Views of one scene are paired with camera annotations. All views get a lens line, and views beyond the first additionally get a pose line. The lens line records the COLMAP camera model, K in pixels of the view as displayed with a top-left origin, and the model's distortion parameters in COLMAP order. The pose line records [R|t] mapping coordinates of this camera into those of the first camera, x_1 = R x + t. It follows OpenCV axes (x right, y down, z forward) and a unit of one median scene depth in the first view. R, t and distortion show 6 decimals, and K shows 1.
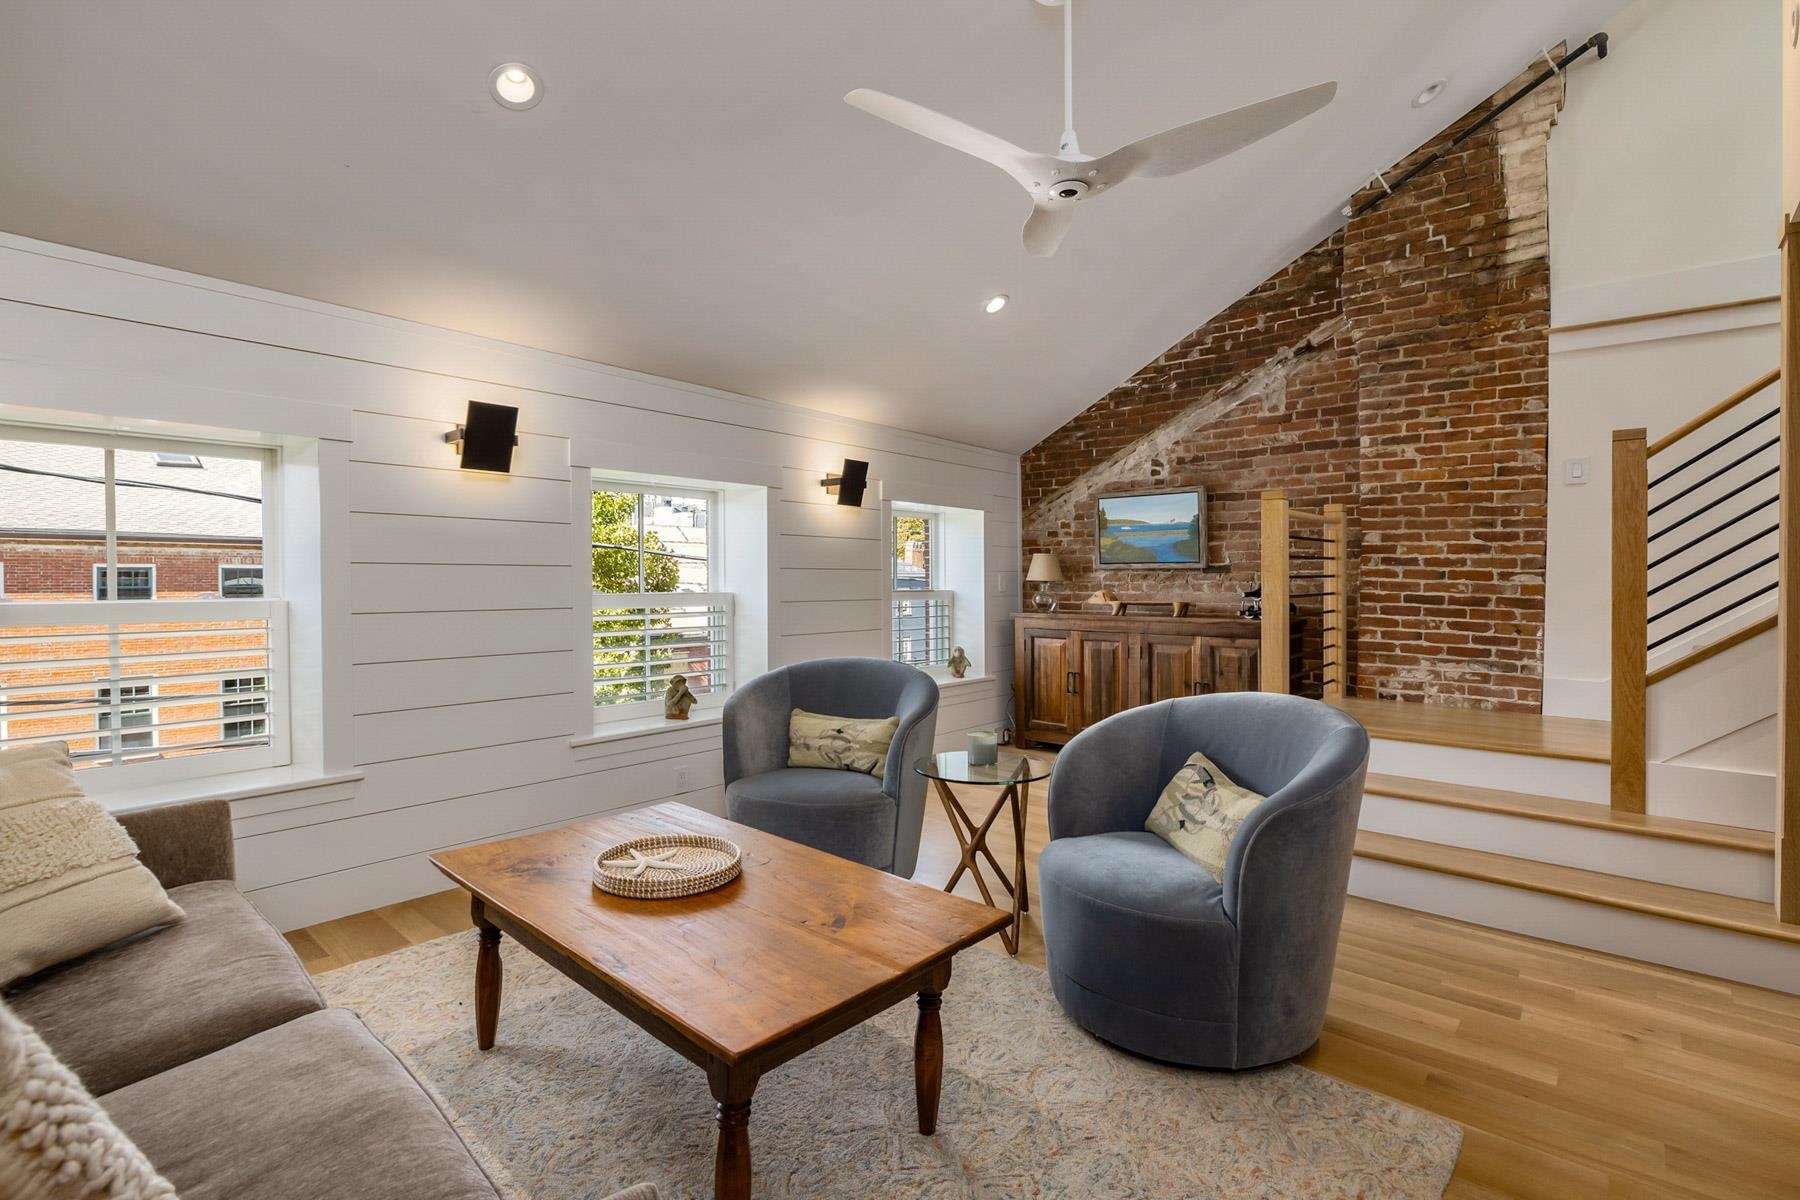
lens RADIAL K [[832.2, 0, 898.4], [0, 832.2, 599.0], [0, 0, 1]] dist [-0.010877, -0.000610]
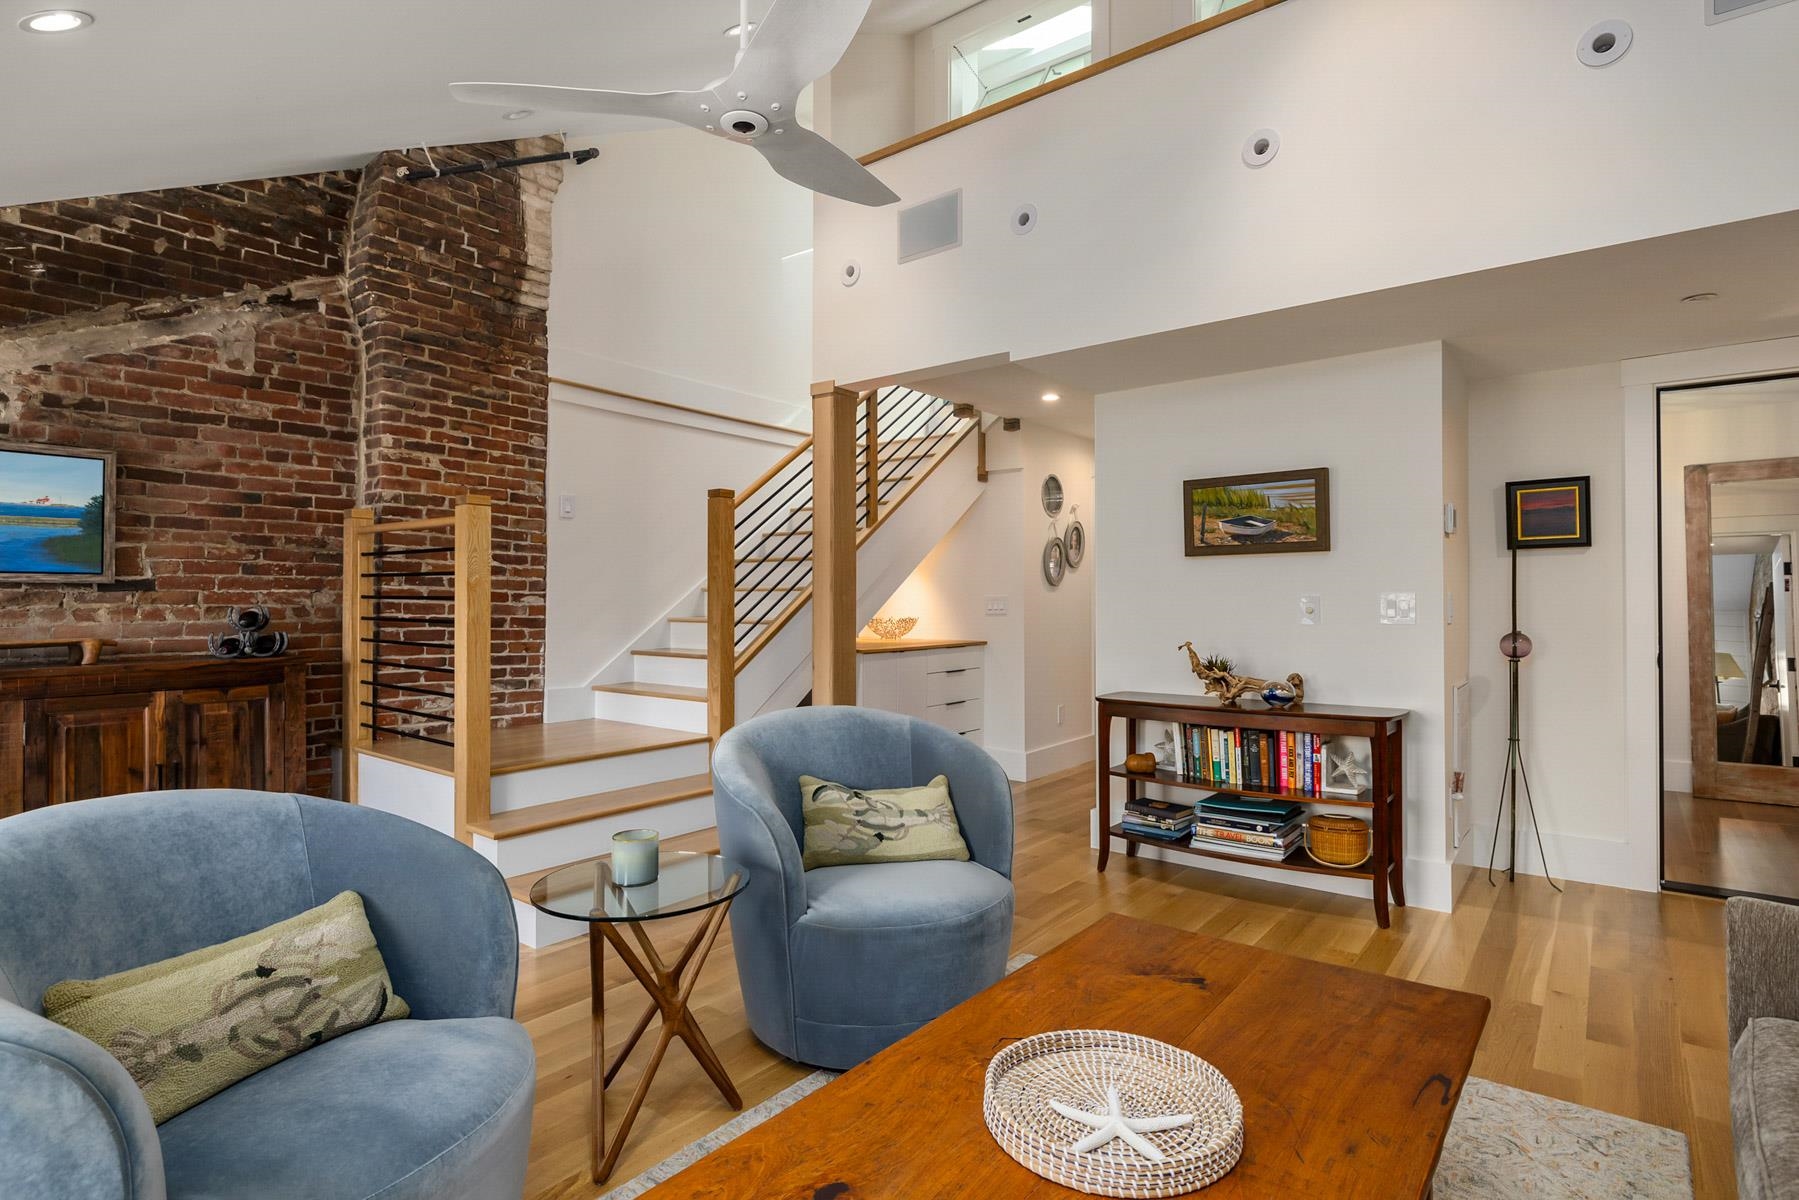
lens RADIAL K [[901.6, 0, 899.1], [0, 901.6, 594.0], [0, 0, 1]] dist [-0.005658, 0.001633]
pose [[-0.062178, 0.007459, 0.998037, -0.401470], [0.026318, 0.999637, -0.005831, -0.011565], [-0.997718, 0.025903, -0.062351, 0.536099]]
